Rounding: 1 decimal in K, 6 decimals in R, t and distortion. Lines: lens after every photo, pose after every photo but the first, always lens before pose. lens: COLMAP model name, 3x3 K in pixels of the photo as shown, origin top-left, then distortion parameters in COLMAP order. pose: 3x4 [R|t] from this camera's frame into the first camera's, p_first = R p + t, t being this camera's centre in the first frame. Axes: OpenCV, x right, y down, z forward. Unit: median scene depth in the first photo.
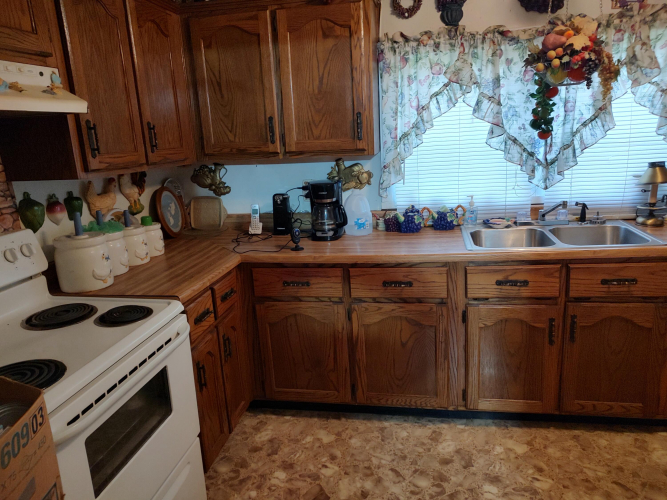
lens RADIAL K [[480.7, 0, 332.1], [0, 480.7, 249.7], [0, 0, 1]] dist [0.029816, -0.000750]
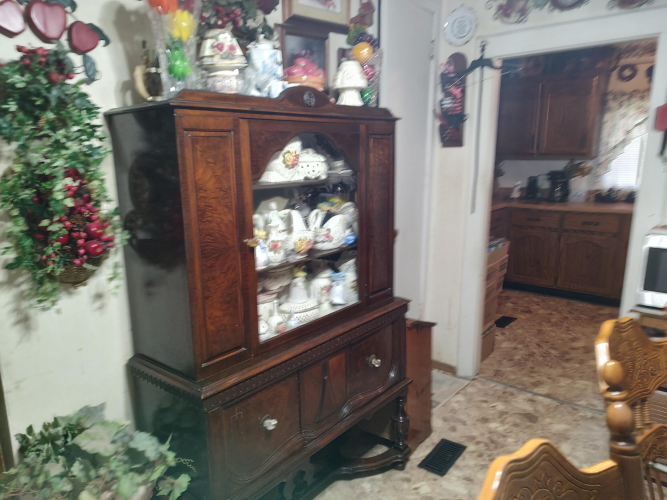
lens RADIAL K [[480.7, 0, 334.0], [0, 480.7, 250.7], [0, 0, 1]] dist [0.029816, -0.000750]
pose [[0.866295, 0.149862, -0.476523, 0.166405], [-0.150457, 0.987918, 0.037169, 0.224034], [0.476335, 0.039497, 0.878376, -1.029448]]
